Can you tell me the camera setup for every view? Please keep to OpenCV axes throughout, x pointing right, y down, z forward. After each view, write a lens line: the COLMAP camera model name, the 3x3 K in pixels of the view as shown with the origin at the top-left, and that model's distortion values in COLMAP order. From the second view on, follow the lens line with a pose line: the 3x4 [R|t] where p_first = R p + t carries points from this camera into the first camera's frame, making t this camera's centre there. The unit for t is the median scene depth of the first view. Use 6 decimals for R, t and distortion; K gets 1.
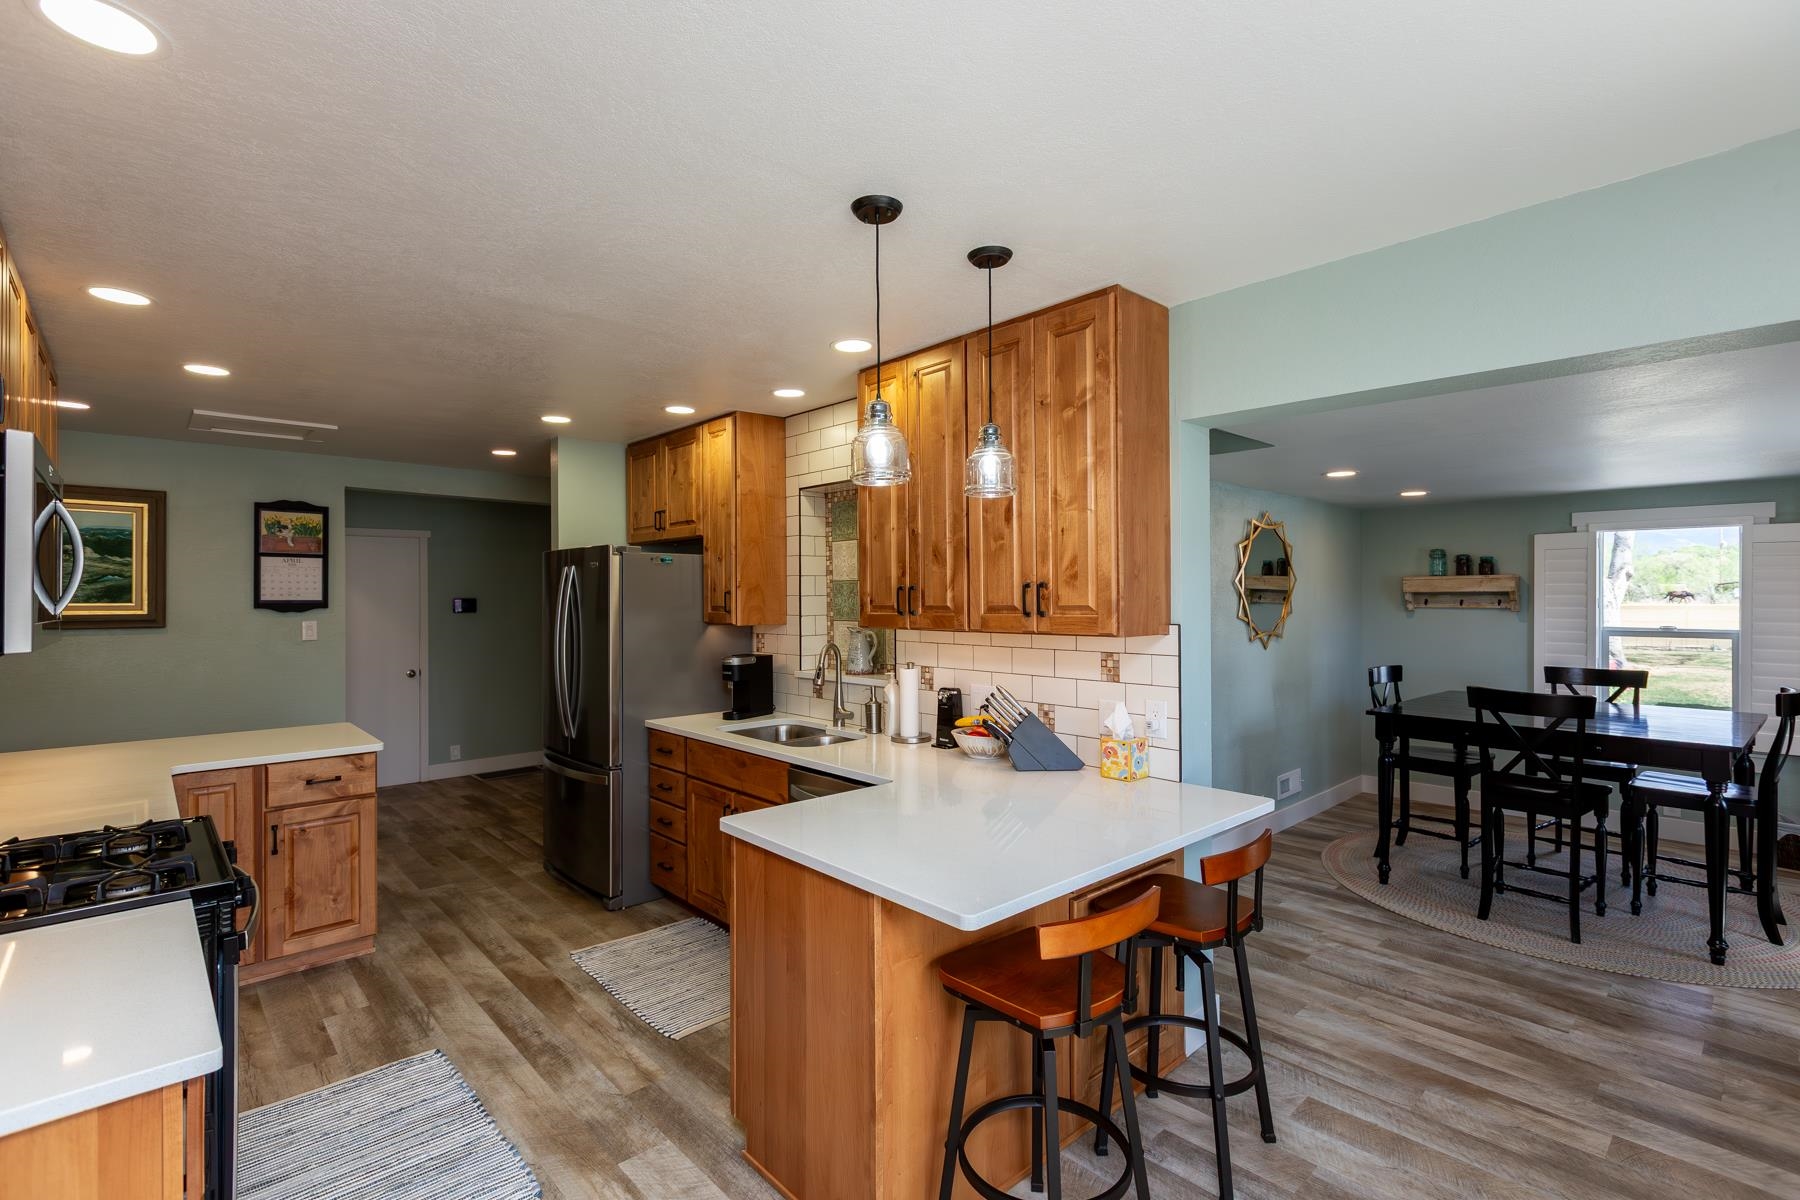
lens RADIAL K [[825.5, 0, 898.4], [0, 825.5, 589.6], [0, 0, 1]] dist [0.003078, -0.000175]
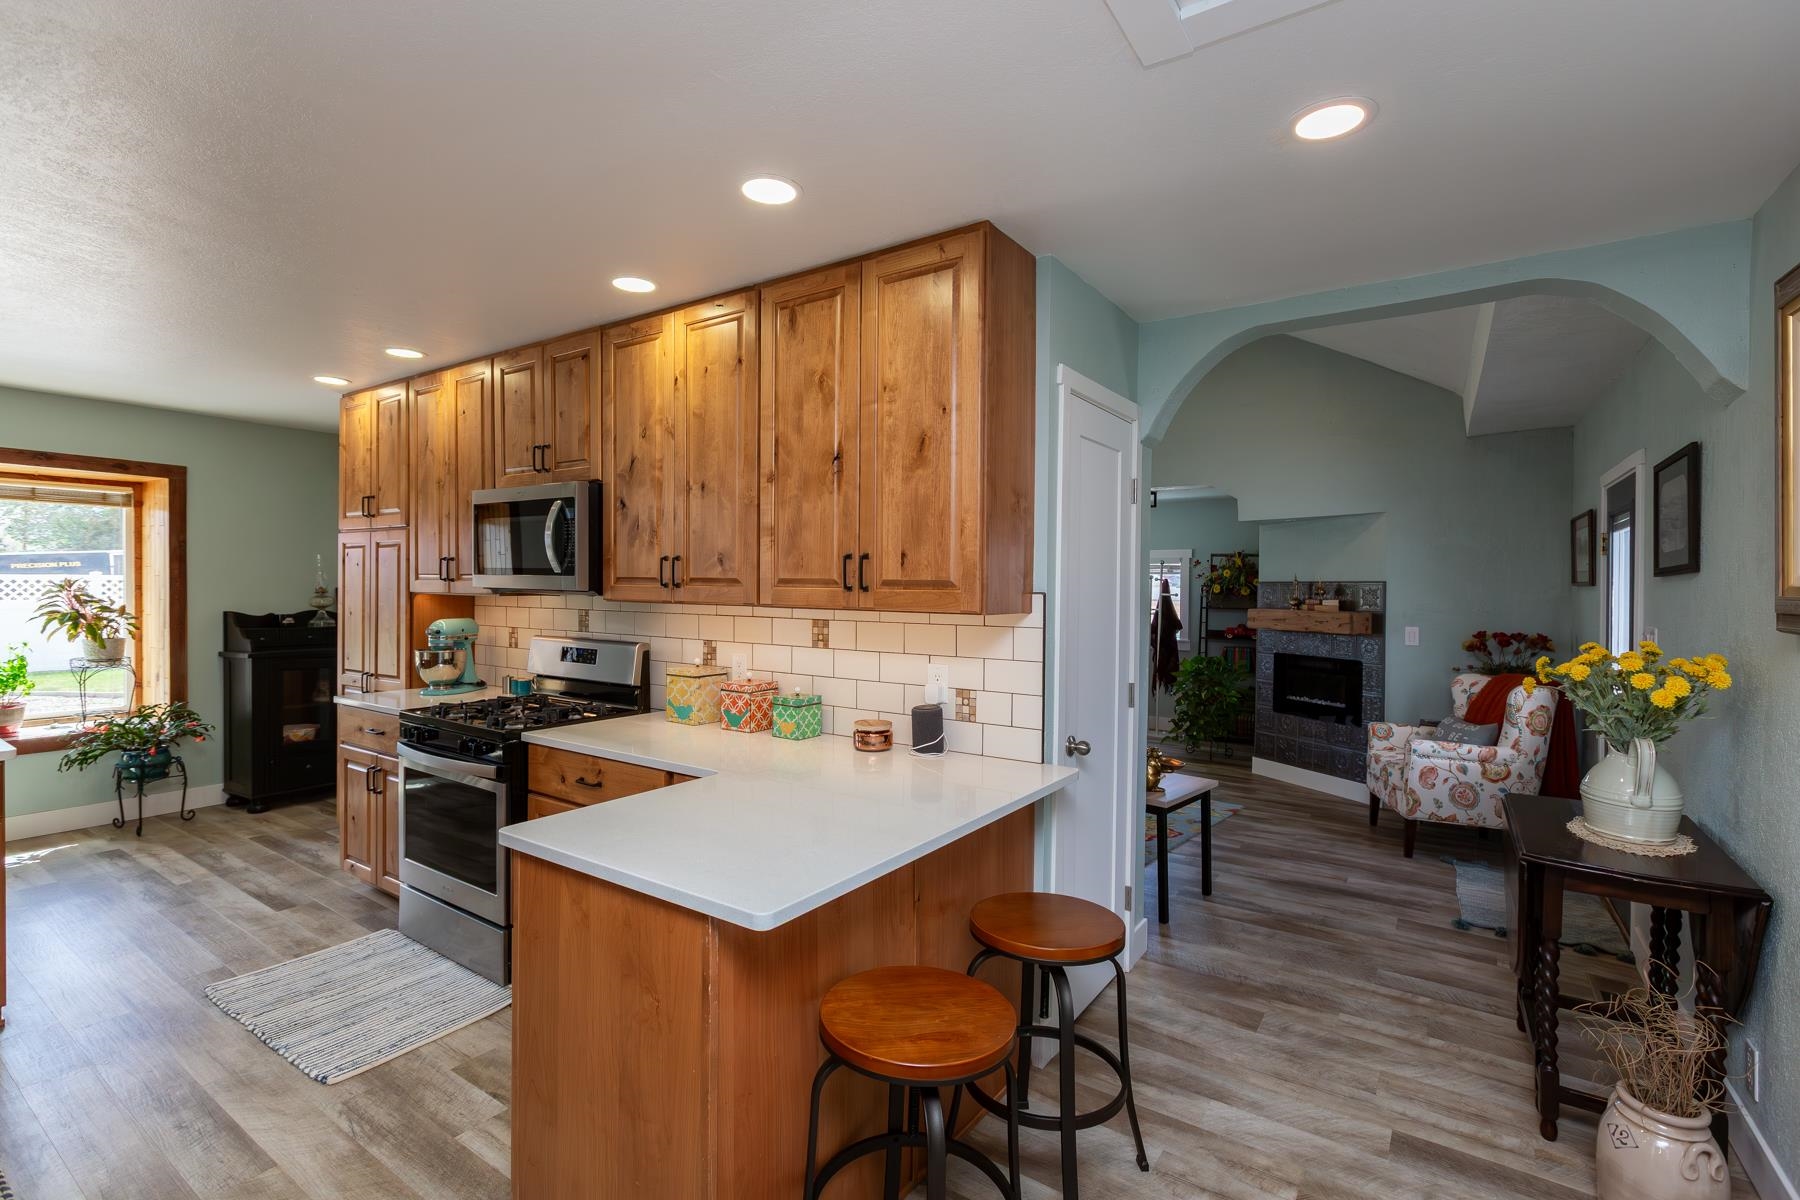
lens RADIAL K [[810.3, 0, 900.5], [0, 810.3, 594.8], [0, 0, 1]] dist [0.000278, -0.001341]
pose [[-0.972349, -0.003306, -0.233510, -0.857393], [-0.005592, 0.999943, 0.009127, 0.035614], [0.233466, 0.010180, -0.972312, 1.776662]]
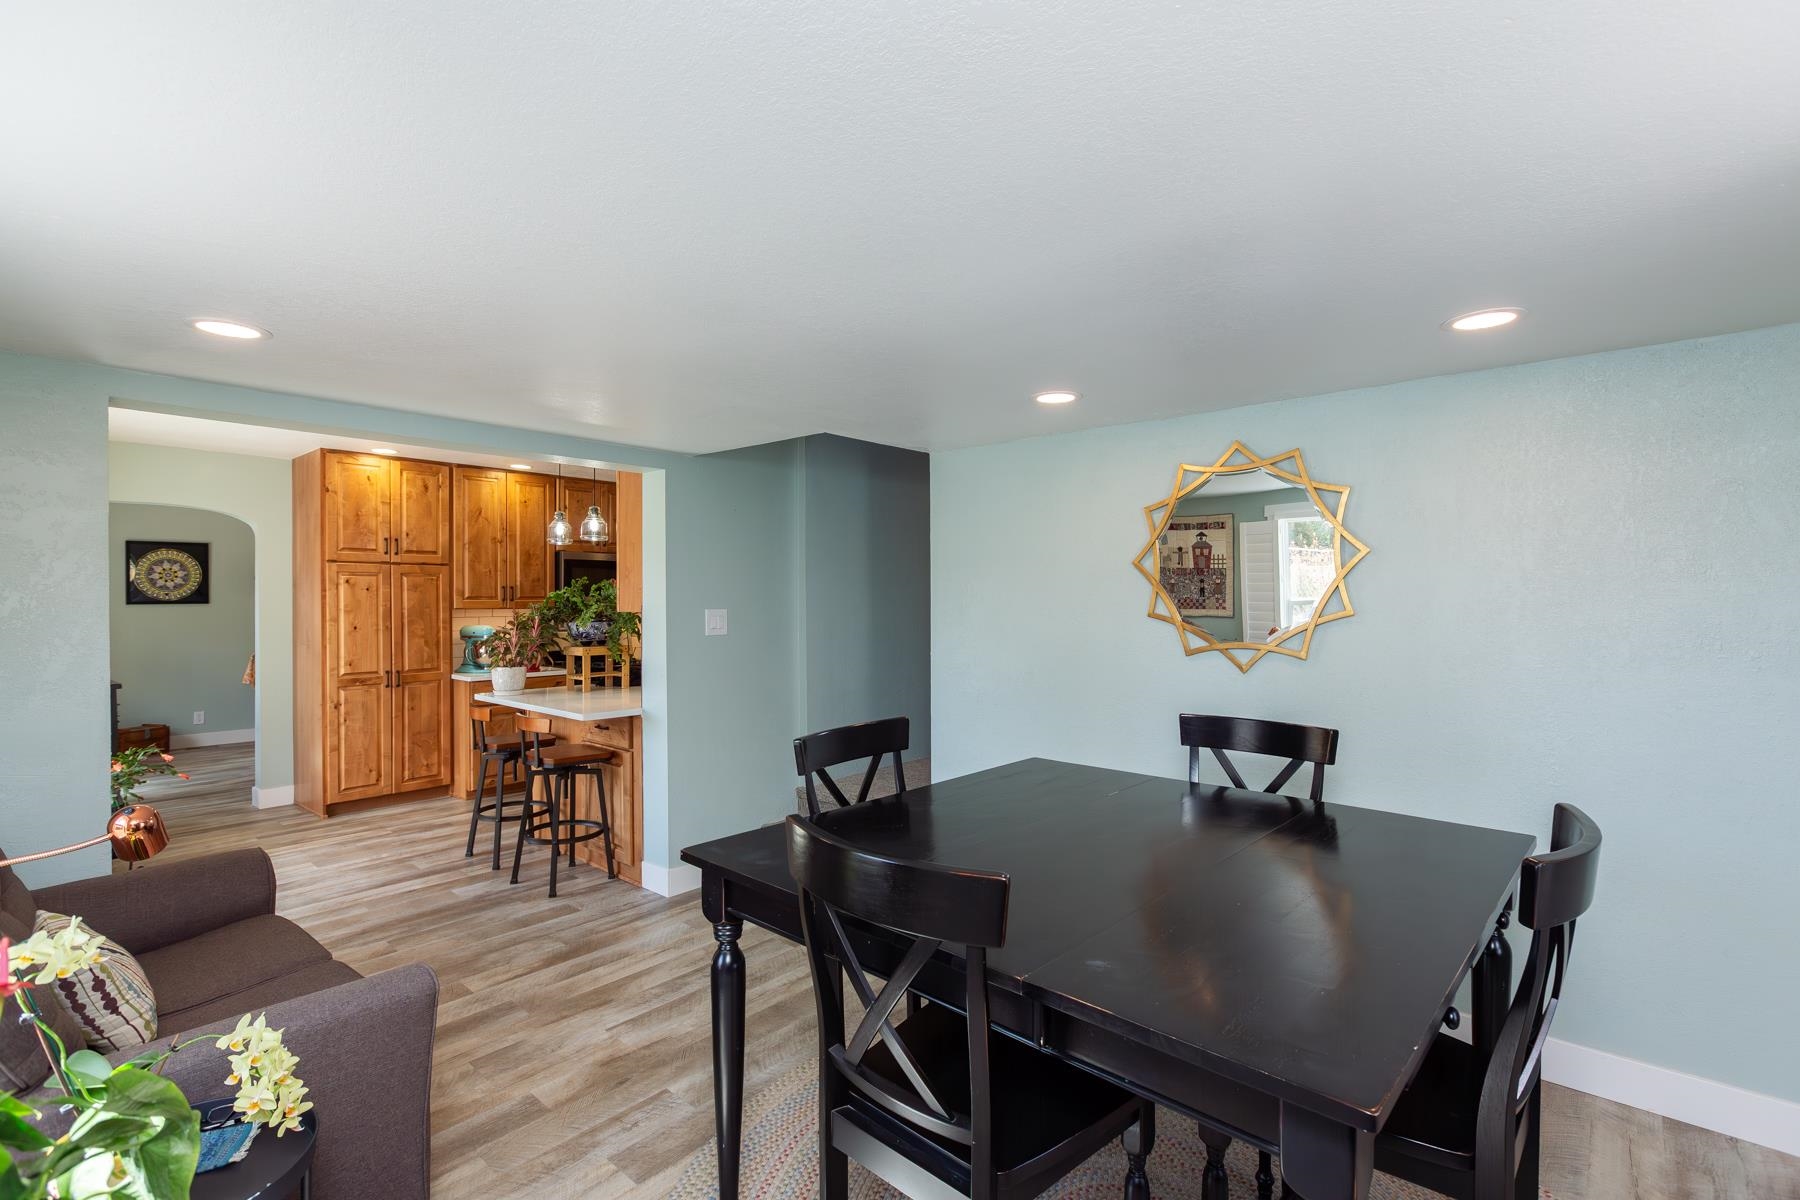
lens RADIAL K [[810.3, 0, 900.5], [0, 810.3, 594.8], [0, 0, 1]] dist [0.000278, -0.001341]
pose [[0.107941, -0.003210, -0.994152, 1.682370], [0.009367, 0.999954, -0.002211, 0.027788], [0.994113, -0.009073, 0.107966, 1.168707]]
